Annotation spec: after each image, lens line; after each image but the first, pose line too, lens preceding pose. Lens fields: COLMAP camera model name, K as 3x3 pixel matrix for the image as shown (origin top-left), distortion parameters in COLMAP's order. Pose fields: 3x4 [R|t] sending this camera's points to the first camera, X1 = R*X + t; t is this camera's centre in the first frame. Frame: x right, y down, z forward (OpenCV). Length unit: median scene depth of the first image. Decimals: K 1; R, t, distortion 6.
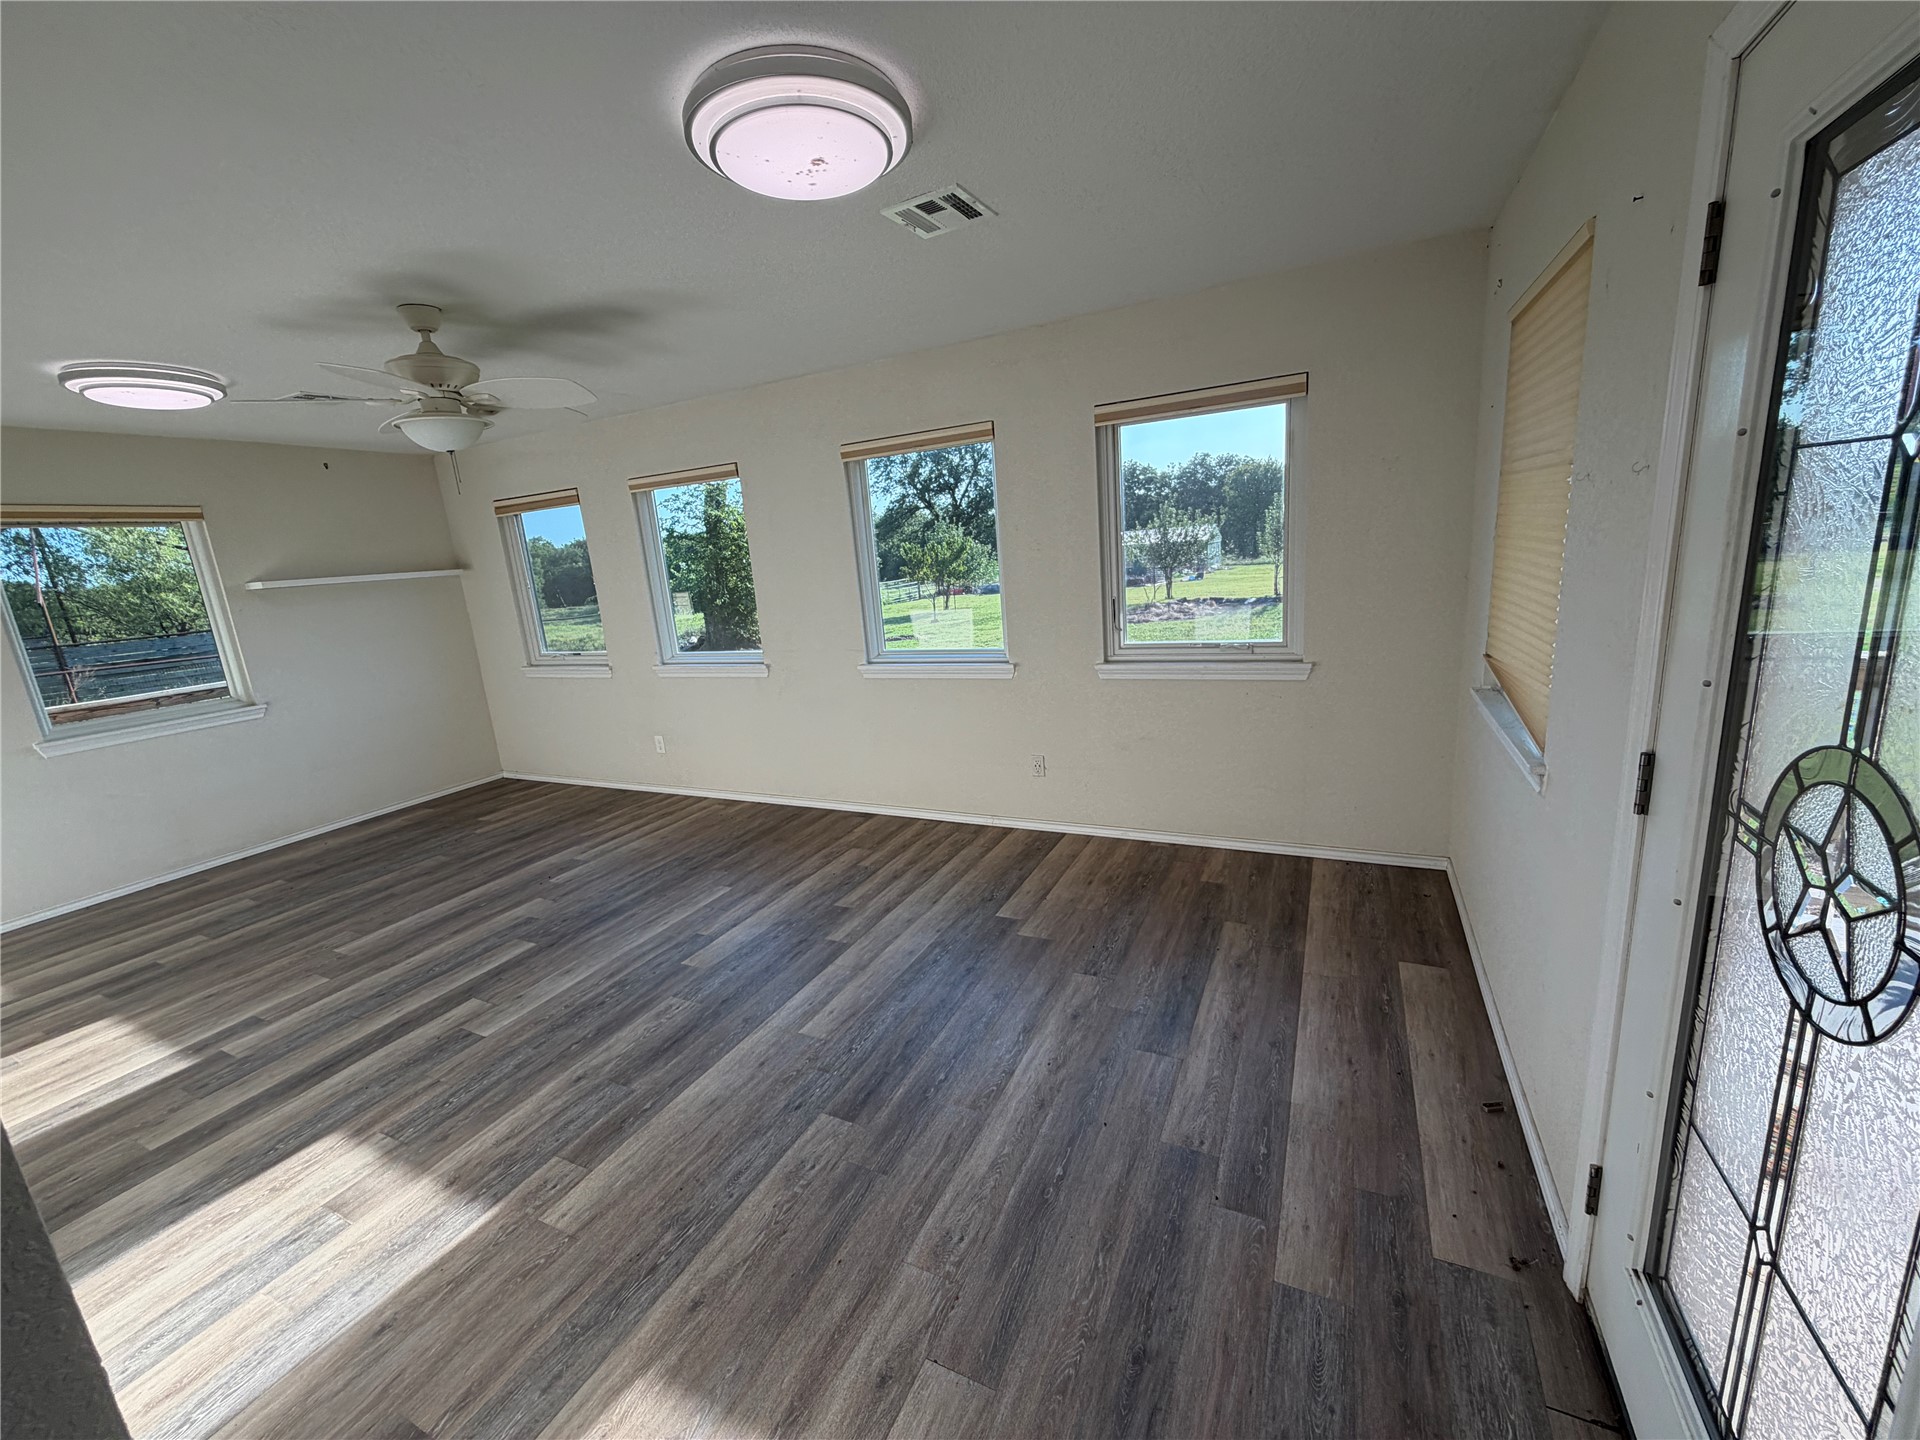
lens RADIAL K [[768.6, 0, 961.4], [0, 768.6, 717.5], [0, 0, 1]] dist [-0.001241, 0.000935]
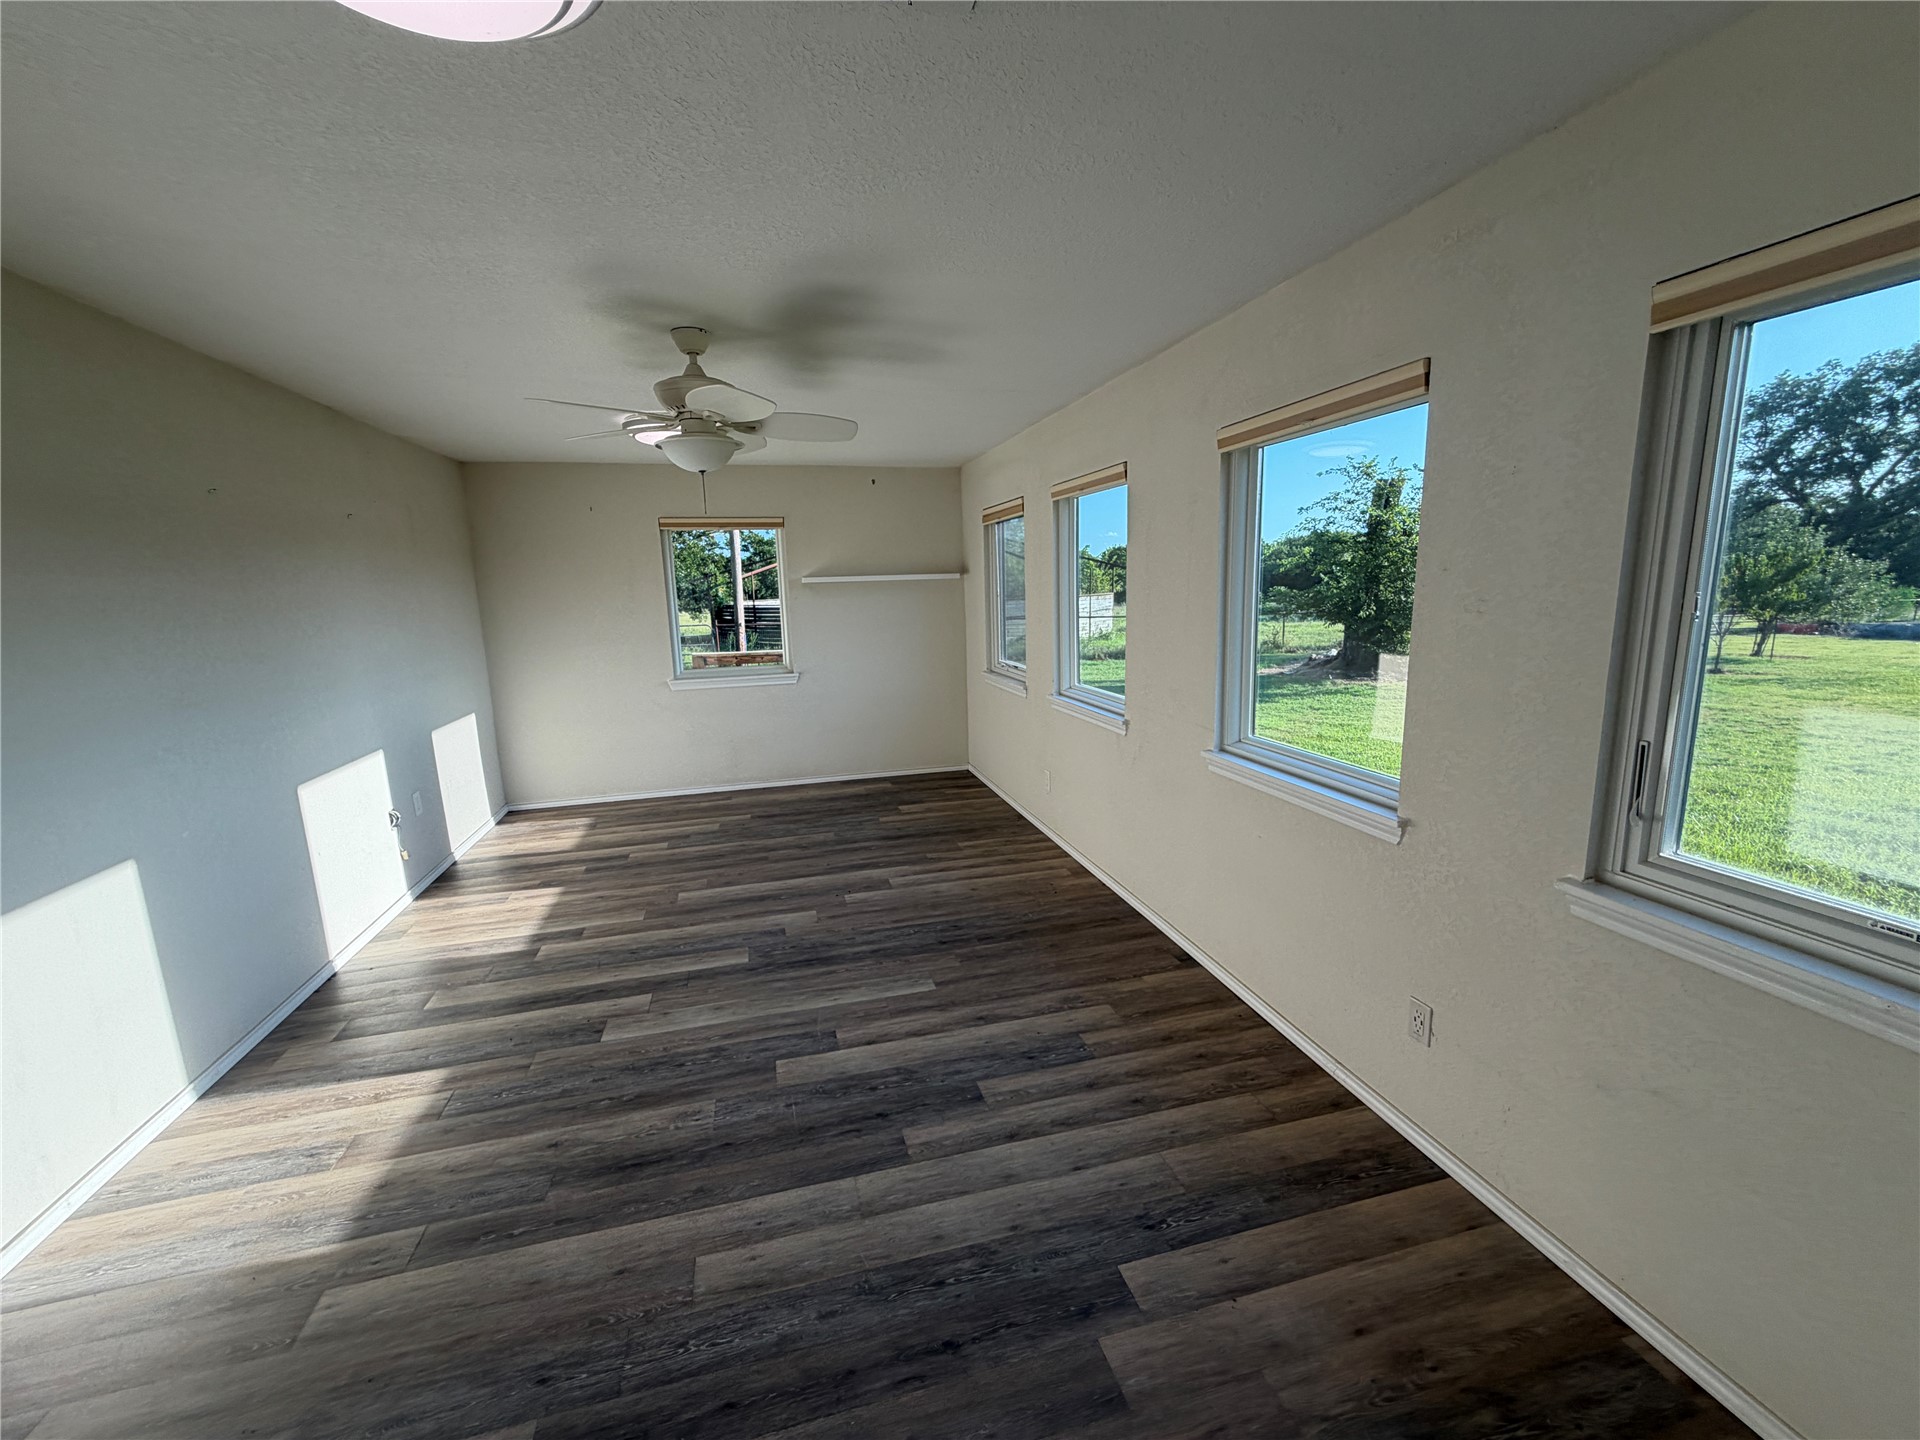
lens RADIAL K [[768.6, 0, 960.8], [0, 768.6, 716.7], [0, 0, 1]] dist [-0.001241, 0.000935]
pose [[0.651484, 0.191456, -0.734107, 0.251092], [-0.189448, 0.978034, 0.086947, -0.130633], [0.734628, 0.082431, 0.673444, 0.425211]]
